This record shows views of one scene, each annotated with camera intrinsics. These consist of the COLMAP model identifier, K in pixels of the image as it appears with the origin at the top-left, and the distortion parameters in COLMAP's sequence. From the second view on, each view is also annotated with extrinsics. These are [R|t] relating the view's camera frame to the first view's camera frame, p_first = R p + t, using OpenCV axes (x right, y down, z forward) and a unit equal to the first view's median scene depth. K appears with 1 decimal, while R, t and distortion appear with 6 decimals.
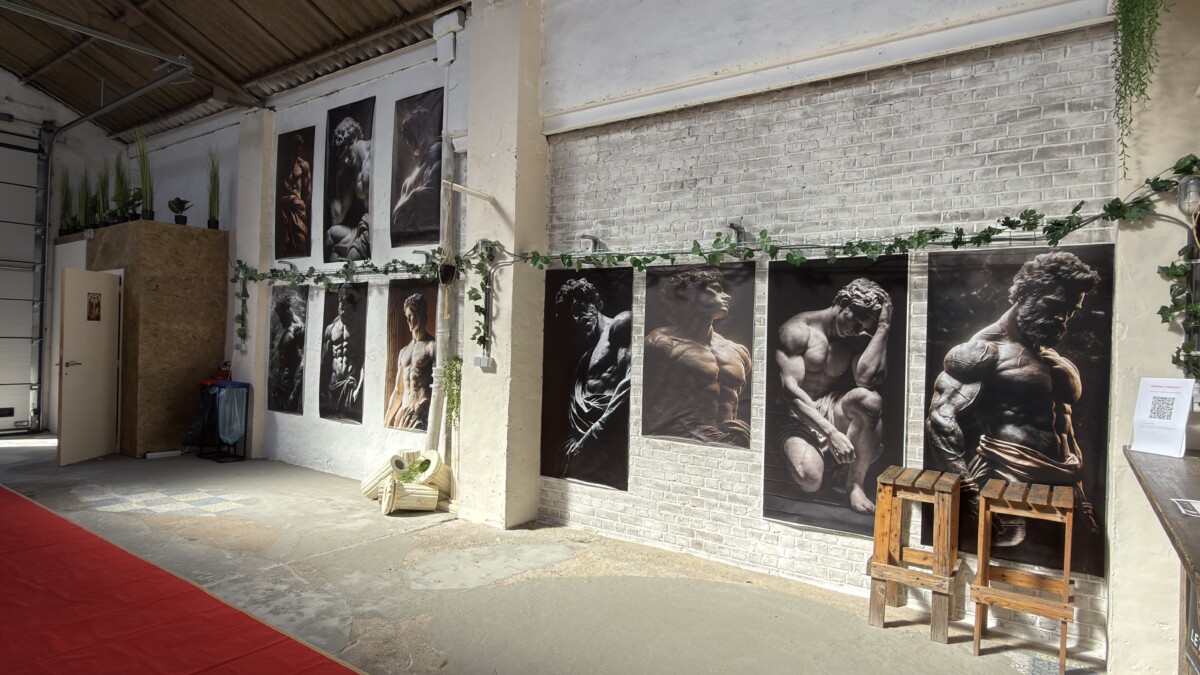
lens RADIAL K [[660.5, 0, 598.3], [0, 660.5, 335.3], [0, 0, 1]] dist [0.001459, -0.000892]
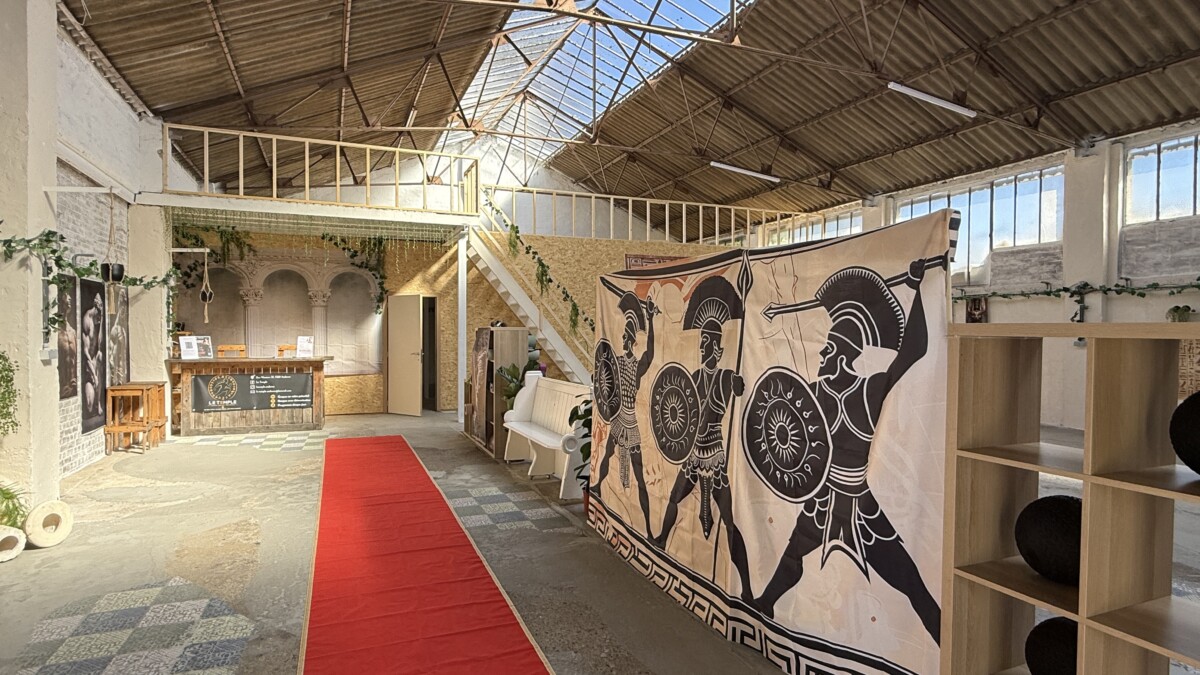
lens RADIAL K [[624.2, 0, 592.5], [0, 624.2, 342.7], [0, 0, 1]] dist [-0.002522, -0.000130]
pose [[-0.845650, -0.036348, 0.532498, -1.623672], [-0.026150, 0.999302, 0.026682, -0.026612], [-0.533097, 0.008639, -0.846010, 1.621876]]
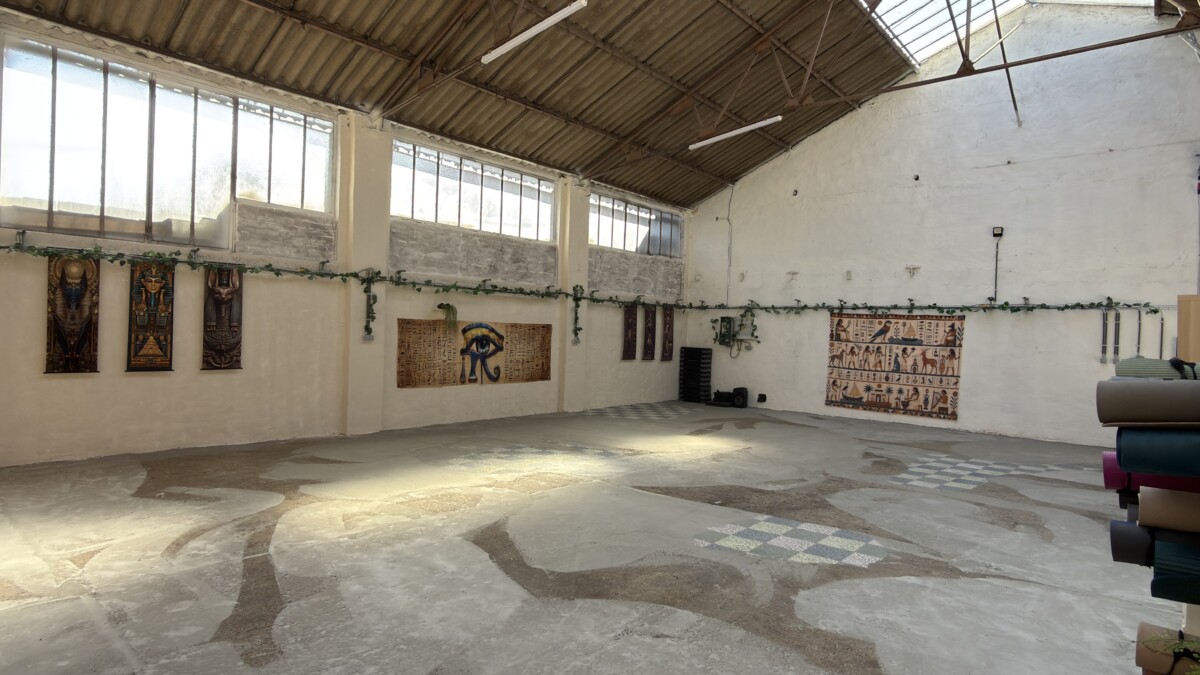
lens RADIAL K [[660.5, 0, 598.3], [0, 660.5, 335.3], [0, 0, 1]] dist [0.001459, -0.000892]
pose [[-0.110294, -0.024486, -0.993597, 0.085939], [-0.030832, 0.999300, -0.021204, 0.004080], [0.993421, 0.028296, -0.110971, -0.231765]]
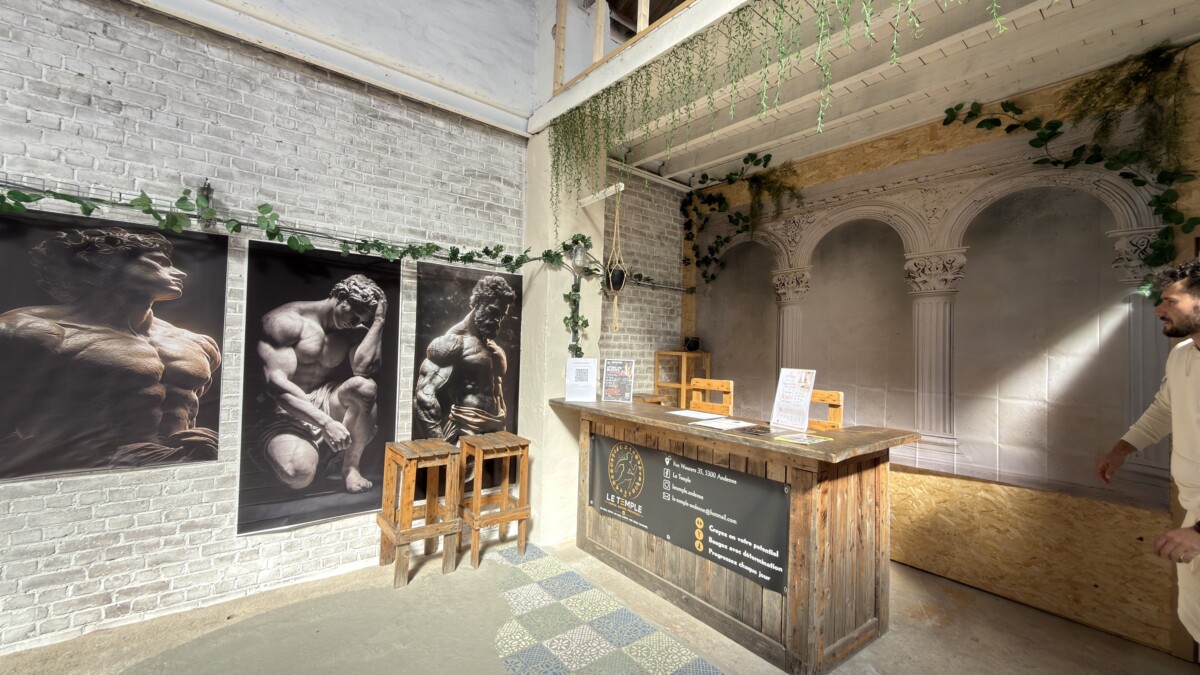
lens RADIAL K [[475.4, 0, 600.5], [0, 475.4, 338.4], [0, 0, 1]] dist [-0.000520, 0.000113]
pose [[0.273931, 0.000730, 0.961749, -0.218340], [-0.026804, 0.999617, 0.006876, 0.001296], [-0.961376, -0.027662, 0.273845, 0.377170]]
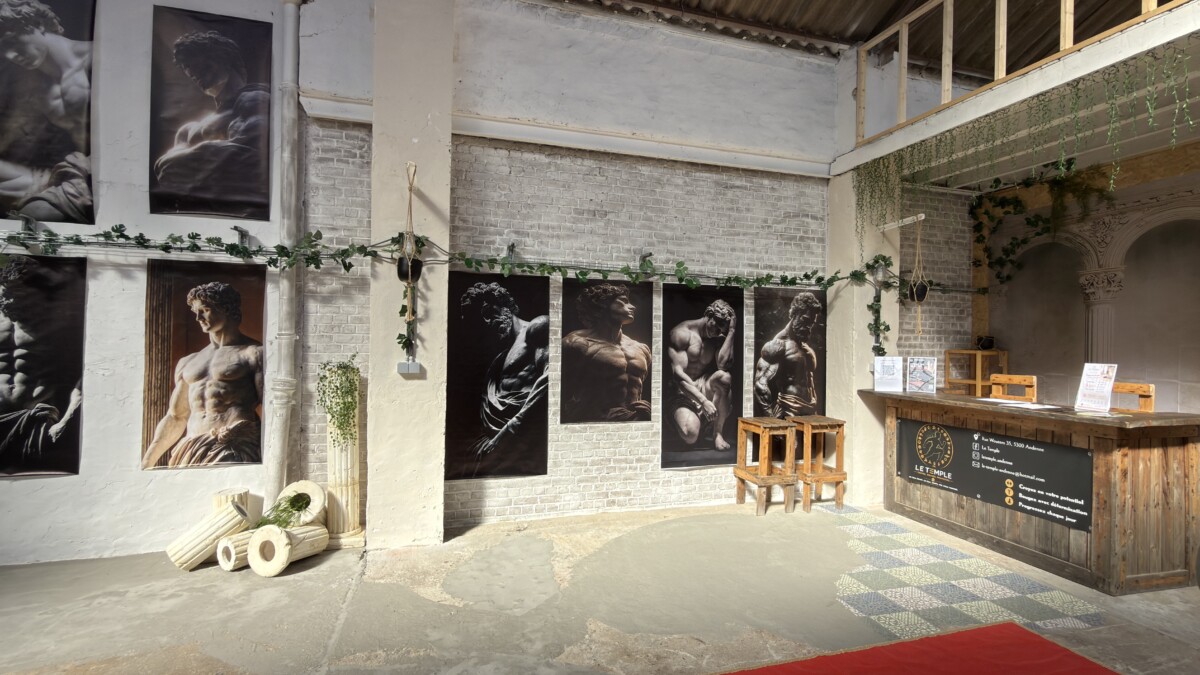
lens RADIAL K [[554.9, 0, 603.0], [0, 554.9, 336.8], [0, 0, 1]] dist [-0.001656, -0.000416]
pose [[0.609750, -0.010867, 0.792520, -0.735558], [-0.001577, 0.999887, 0.014923, -0.016716], [-0.792592, -0.010349, 0.609664, 0.391257]]
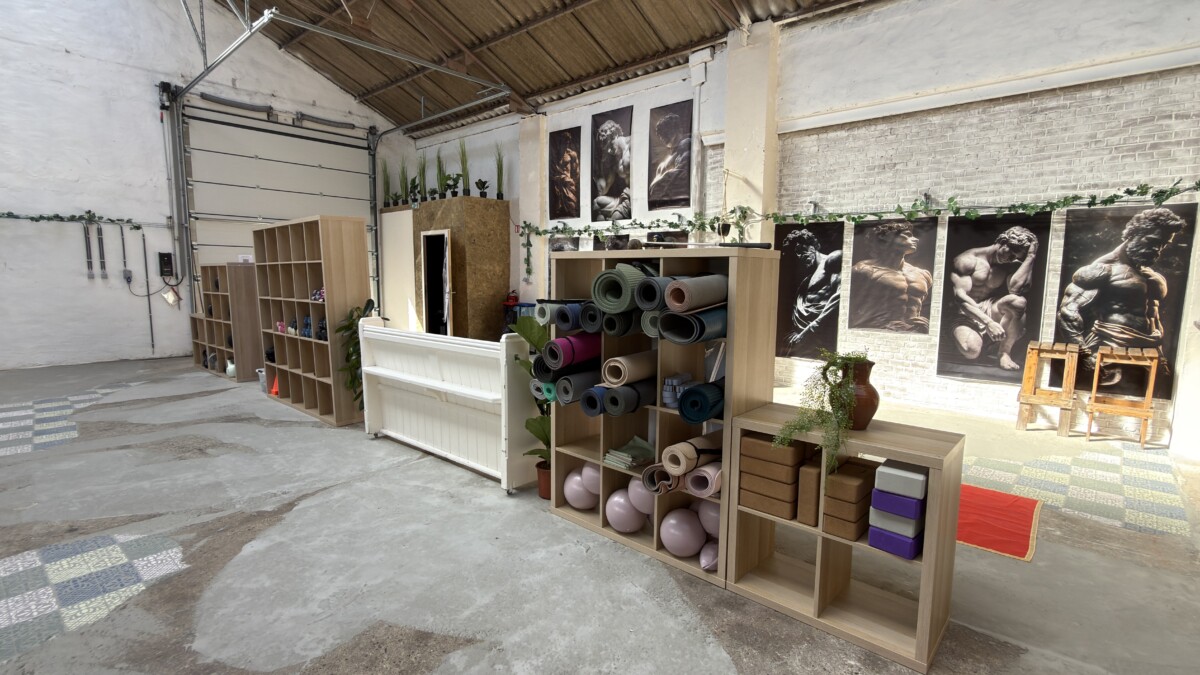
lens RADIAL K [[558.0, 0, 600.0], [0, 558.0, 337.5], [0, 0, 1]] dist [0.001256, -0.000888]
pose [[0.993524, -0.003842, -0.113558, -0.421548], [0.017057, 0.993146, 0.115630, 0.007293], [0.112335, -0.116818, 0.986780, -0.449591]]
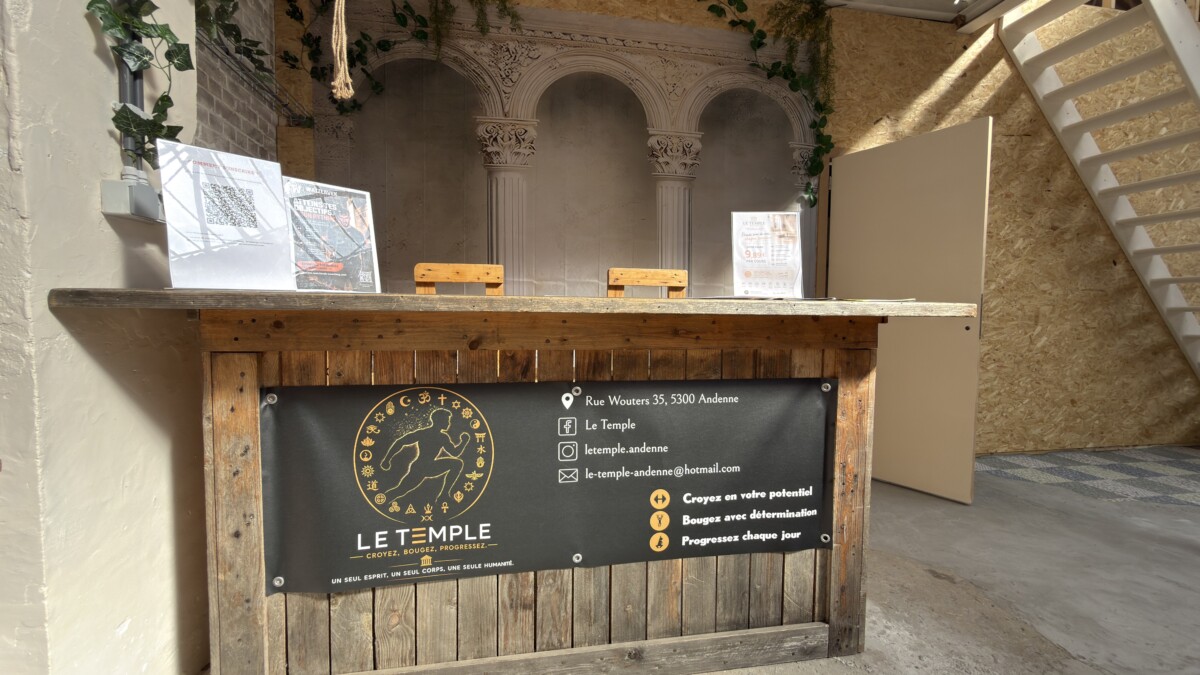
lens RADIAL K [[475.4, 0, 600.5], [0, 475.4, 338.4], [0, 0, 1]] dist [-0.000520, 0.000113]
pose [[-0.714157, -0.070349, 0.696441, 0.223337], [-0.031710, 0.997167, 0.068209, 0.114333], [-0.699267, 0.026627, -0.714365, 0.663909]]
